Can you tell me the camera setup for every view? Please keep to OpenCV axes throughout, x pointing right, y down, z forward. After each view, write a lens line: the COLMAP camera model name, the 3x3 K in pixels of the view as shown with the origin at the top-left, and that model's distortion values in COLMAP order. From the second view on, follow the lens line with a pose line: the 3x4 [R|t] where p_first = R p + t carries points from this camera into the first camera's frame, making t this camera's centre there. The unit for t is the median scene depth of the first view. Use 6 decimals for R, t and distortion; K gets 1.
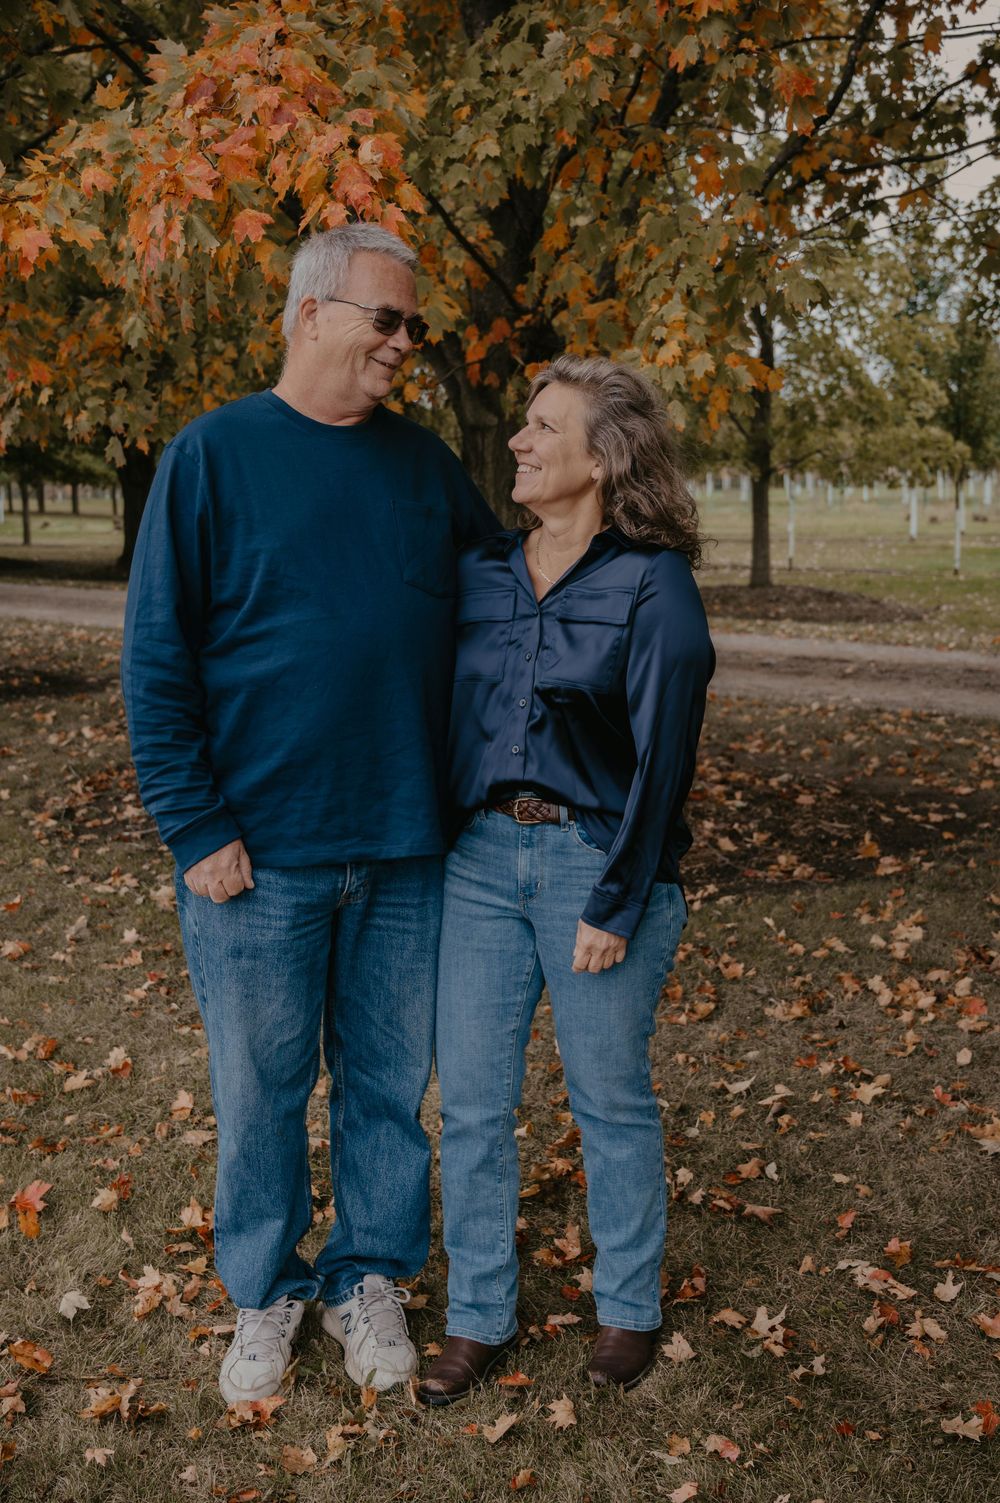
lens RADIAL K [[1657.7, 0, 525.3], [0, 1657.7, 762.1], [0, 0, 1]] dist [-0.013463, 0.000000]
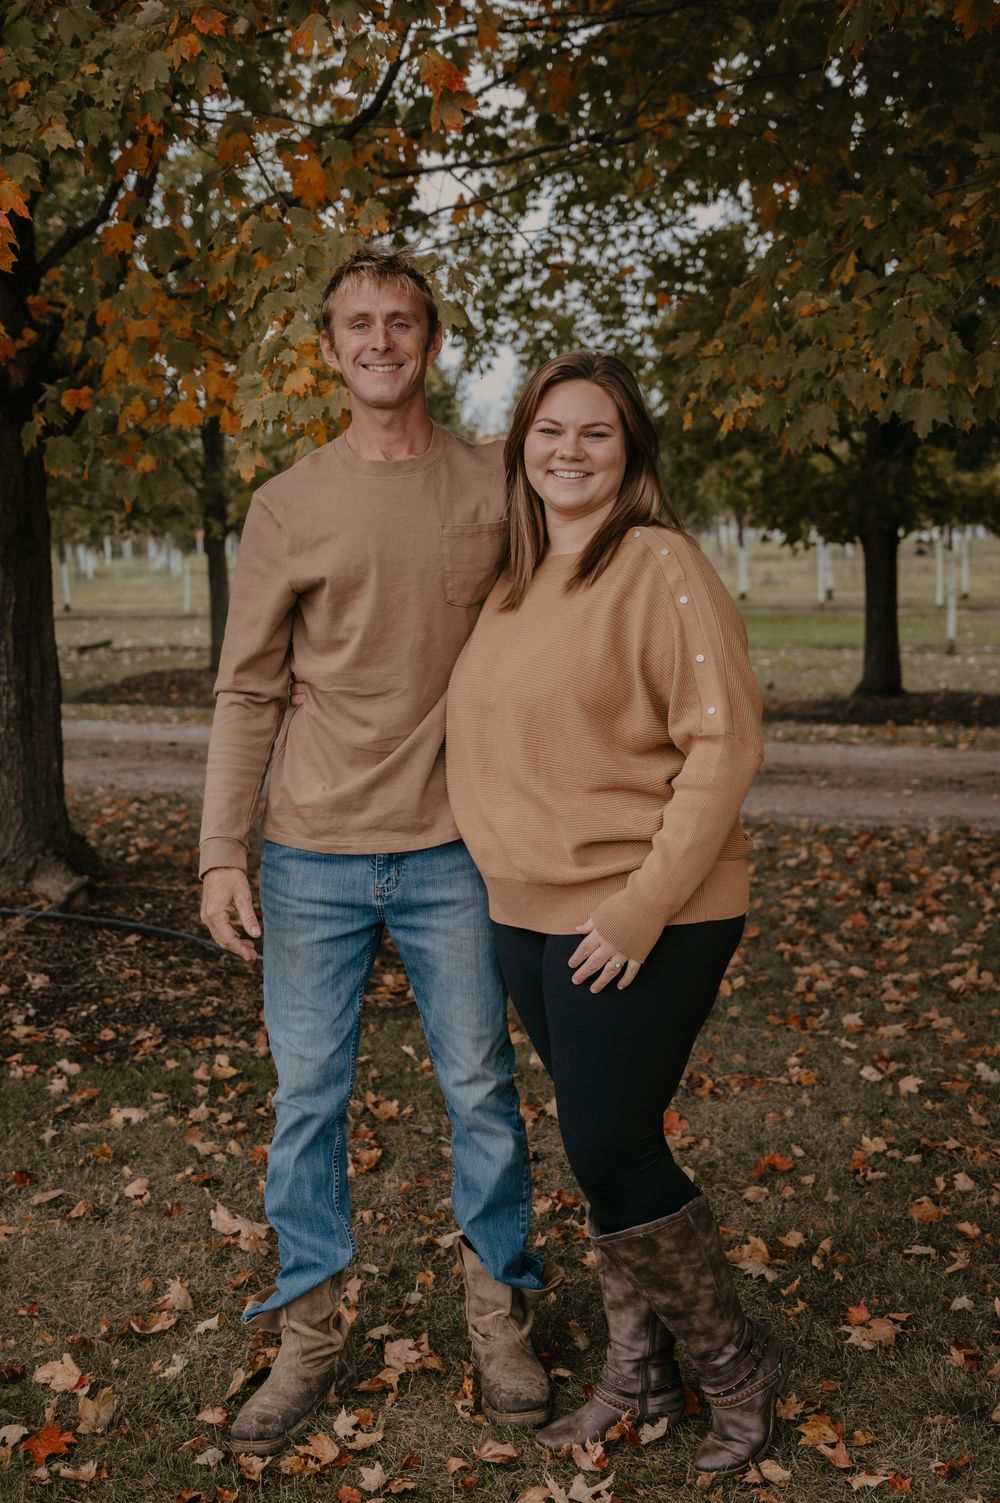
lens RADIAL K [[2038.7, 0, 494.1], [0, 2038.7, 751.9], [0, 0, 1]] dist [0.000765, 0.000000]
pose [[0.954107, -0.044483, 0.296144, -0.097112], [0.064387, 0.996250, -0.057797, 0.007051], [-0.292462, 0.074212, 0.953393, -0.009245]]
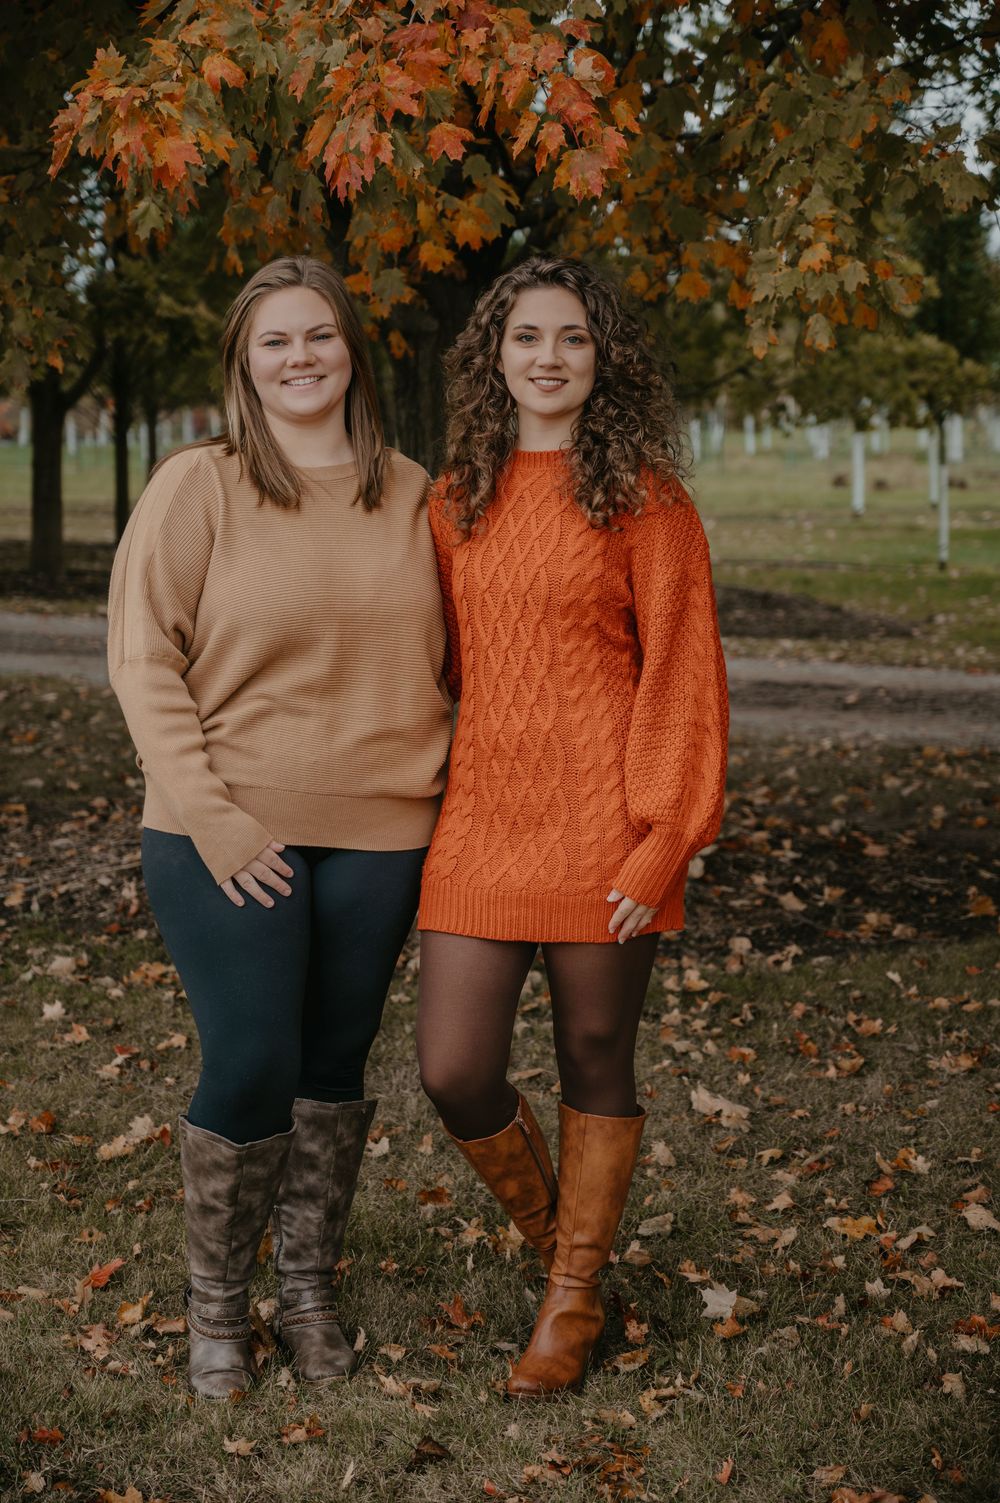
lens RADIAL K [[2975.8, 0, 467.9], [0, 2975.8, 780.7], [0, 0, 1]] dist [0.028425, 0.000000]
pose [[0.992898, -0.006994, 0.118760, -0.188560], [0.012584, 0.998845, -0.046377, 0.058312], [-0.118298, 0.047542, 0.991839, -0.317422]]
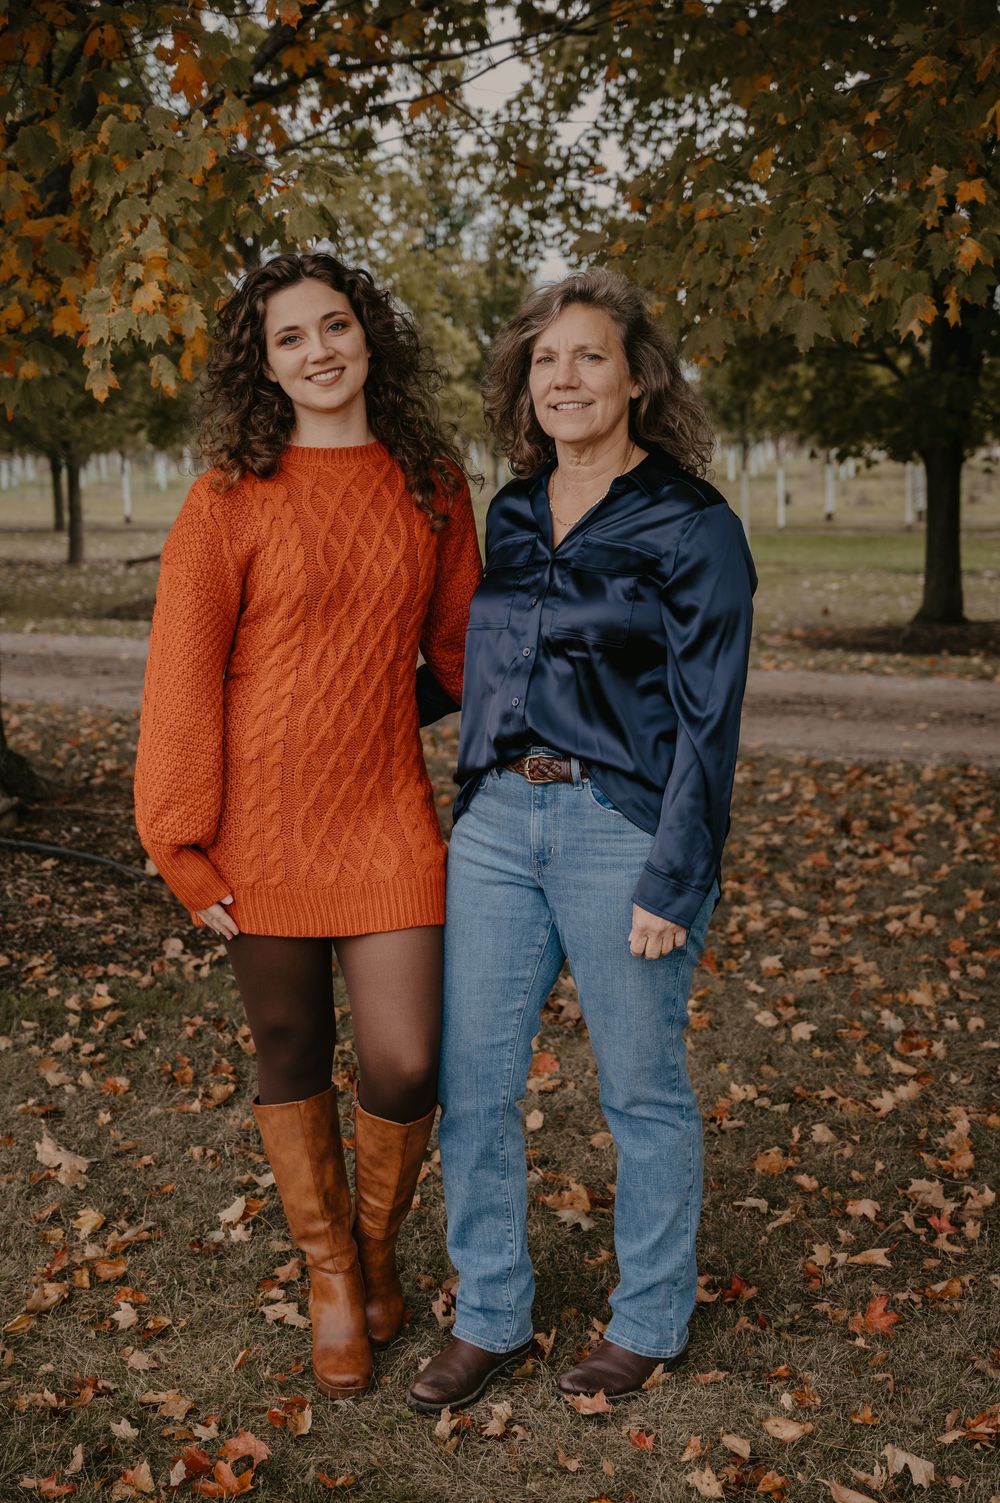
lens RADIAL K [[2126.7, 0, 510.6], [0, 2126.7, 758.1], [0, 0, 1]] dist [0.013833, 0.000000]
pose [[0.966645, -0.038455, 0.253217, -0.009540], [0.045411, 0.998733, -0.021682, 0.011666], [-0.252062, 0.032458, 0.967166, -0.034229]]
